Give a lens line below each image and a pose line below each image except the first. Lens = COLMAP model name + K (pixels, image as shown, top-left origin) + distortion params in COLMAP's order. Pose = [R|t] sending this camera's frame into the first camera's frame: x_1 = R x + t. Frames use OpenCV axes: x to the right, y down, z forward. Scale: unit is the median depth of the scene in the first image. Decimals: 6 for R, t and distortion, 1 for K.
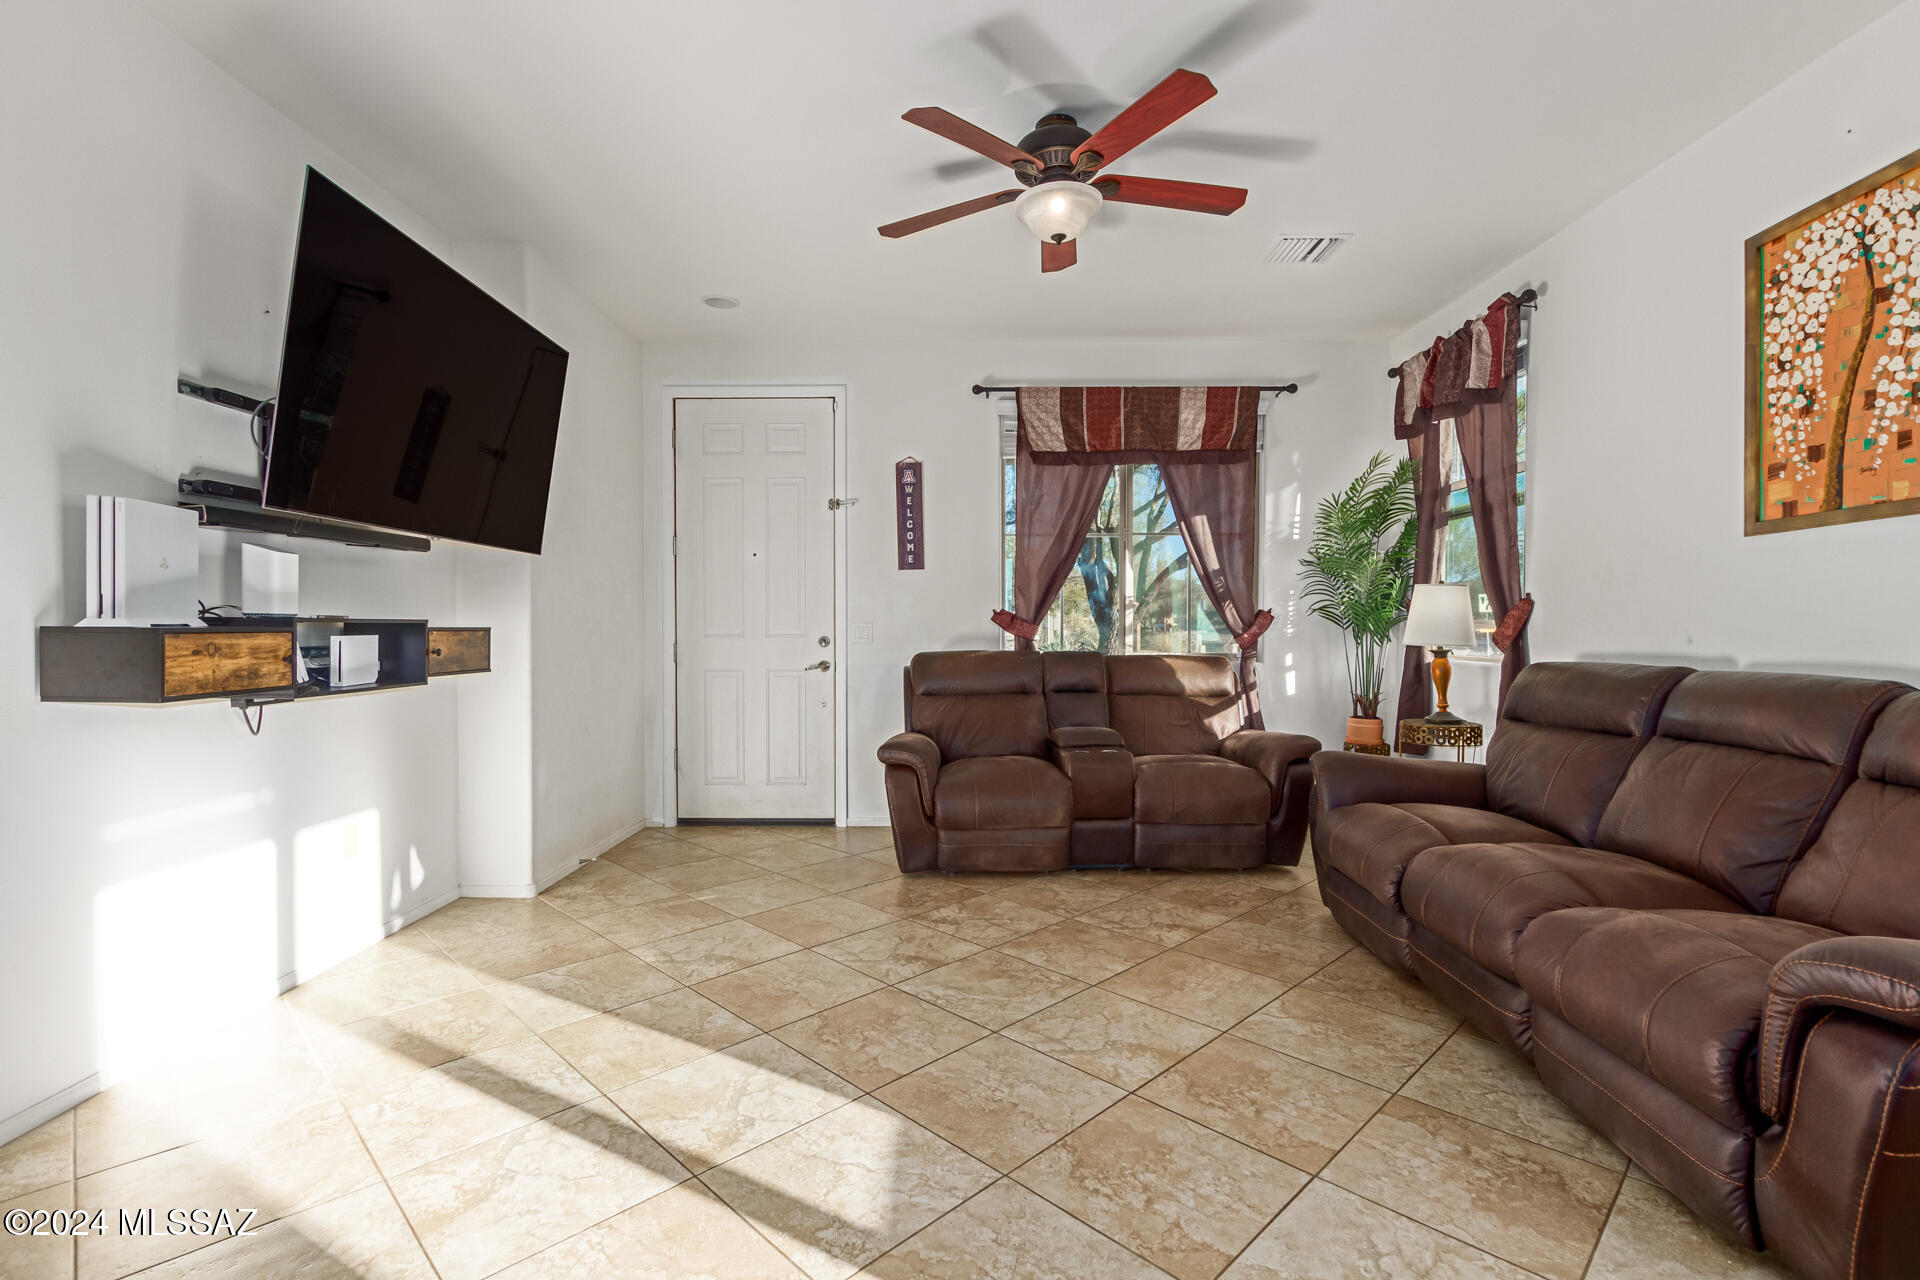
lens RADIAL K [[890.4, 0, 972.0], [0, 890.4, 642.7], [0, 0, 1]] dist [0.011099, -0.005369]
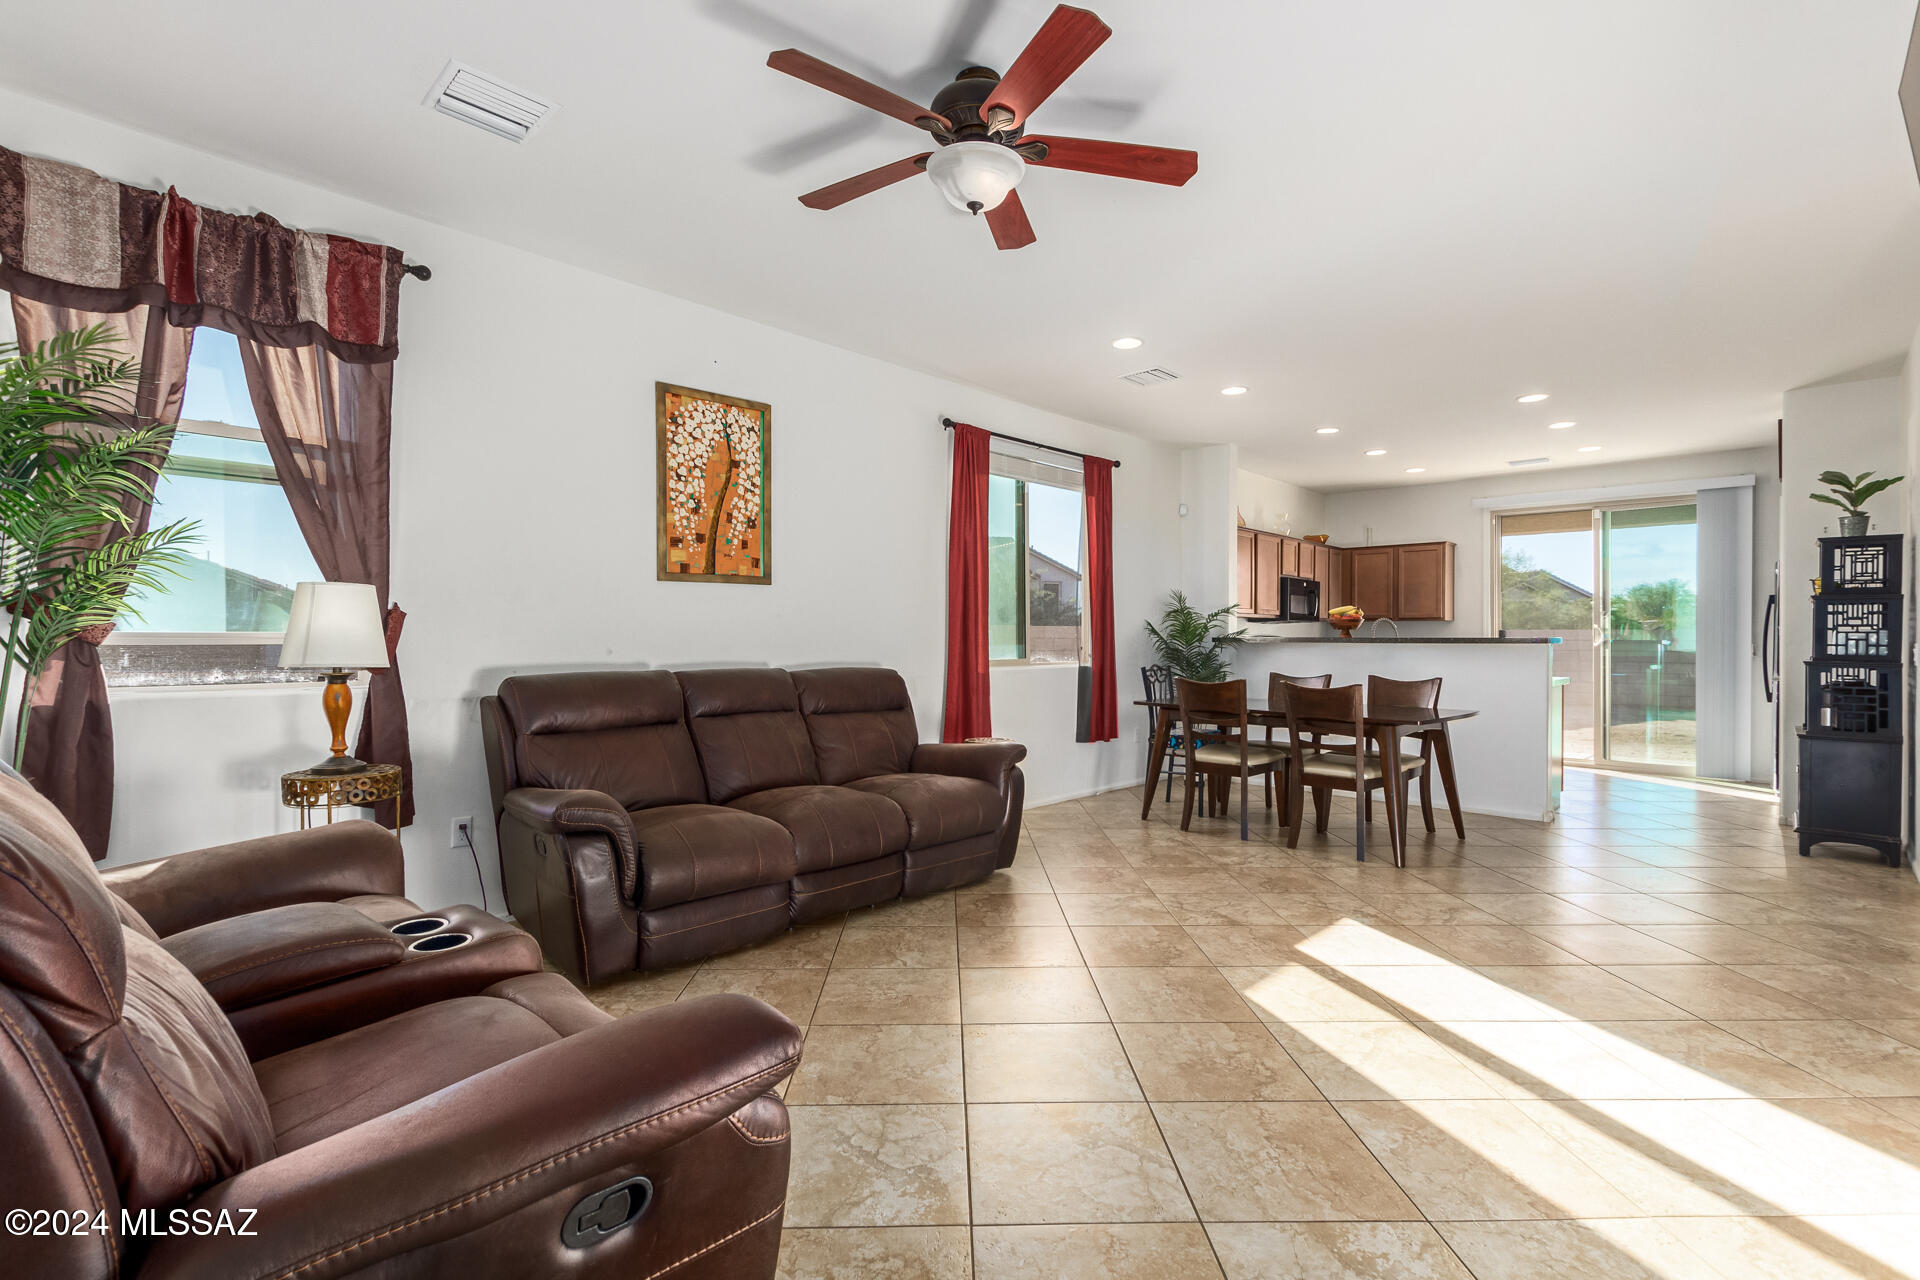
lens RADIAL K [[890.4, 0, 967.7], [0, 890.4, 640.8], [0, 0, 1]] dist [0.011099, -0.005369]
pose [[-0.725544, -0.003214, 0.688169, -0.433890], [0.009841, 0.999838, 0.015045, -0.029211], [-0.688106, 0.017688, -0.725395, 1.408456]]
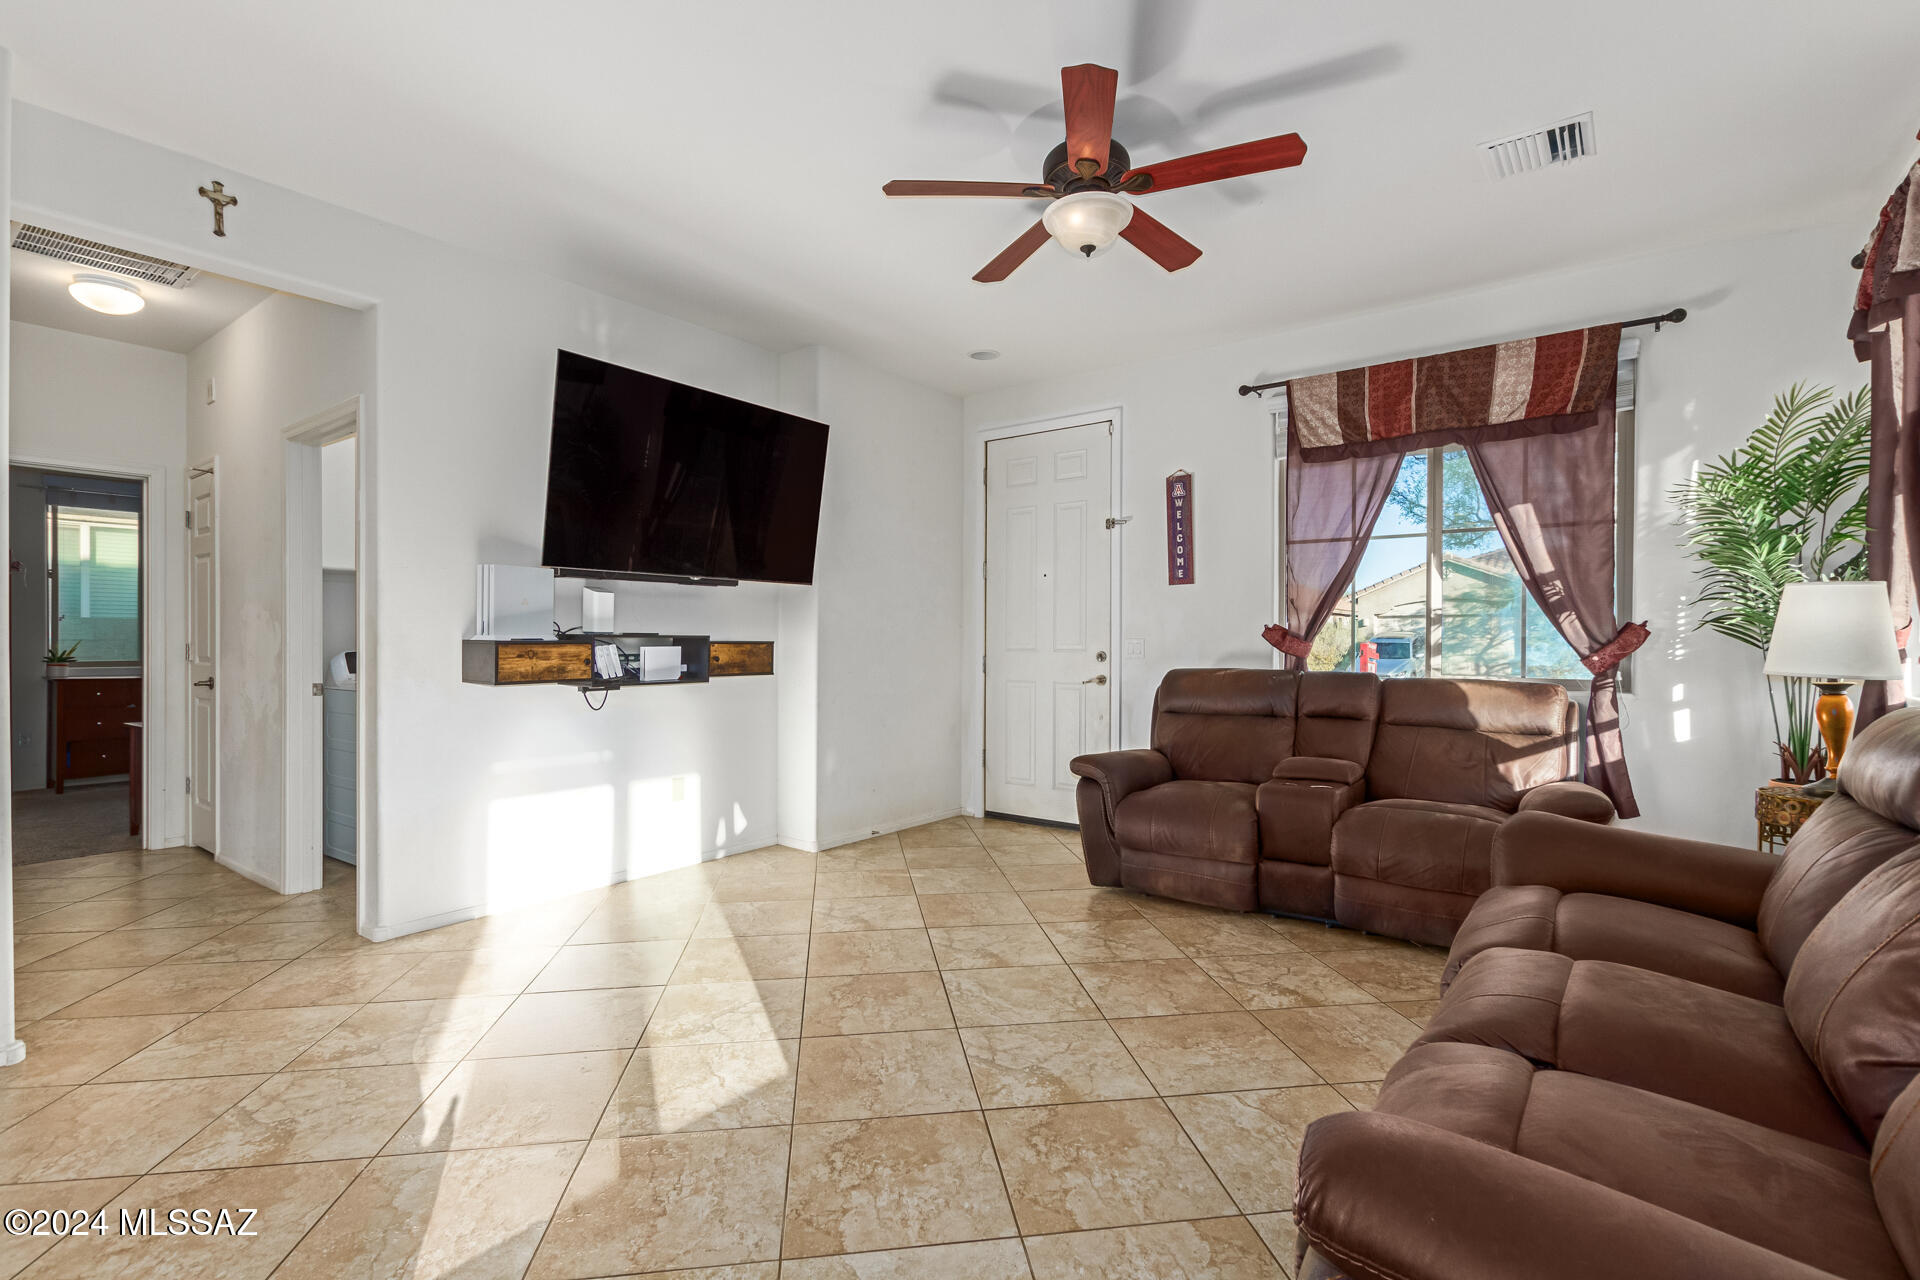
lens RADIAL K [[890.4, 0, 966.7], [0, 890.4, 642.5], [0, 0, 1]] dist [0.011099, -0.005369]
pose [[0.798068, 0.005646, -0.602541, 0.498932], [-0.015898, 0.999805, -0.011688, -0.004638], [0.602358, 0.018907, 0.798002, 0.118567]]
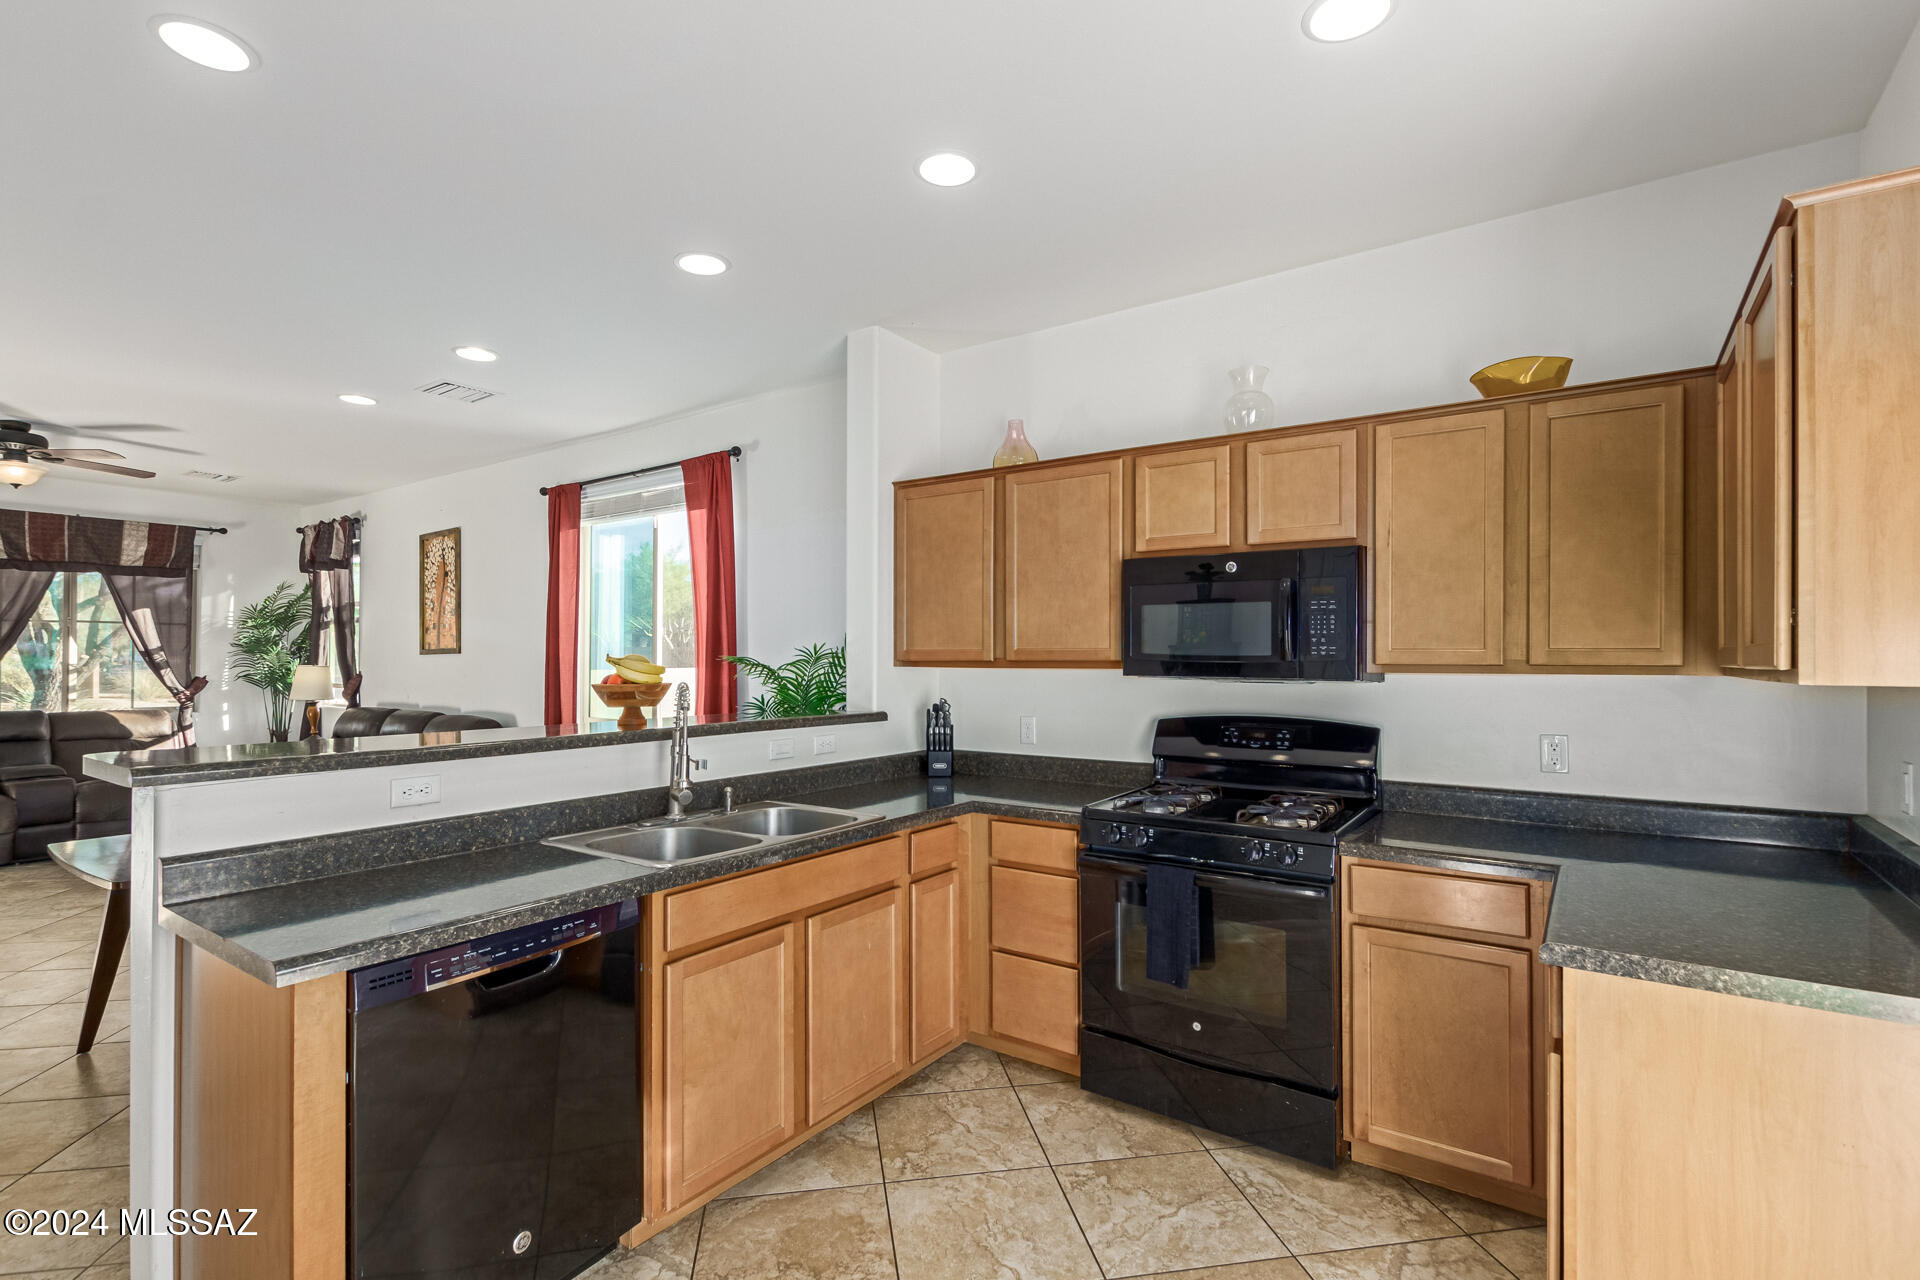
lens RADIAL K [[890.4, 0, 963.4], [0, 890.4, 653.6], [0, 0, 1]] dist [0.011099, -0.005369]
pose [[0.580856, 0.008268, 0.813964, -0.218222], [0.011772, 0.999759, -0.018556, -0.048749], [-0.813921, 0.020361, 0.580619, -1.341152]]
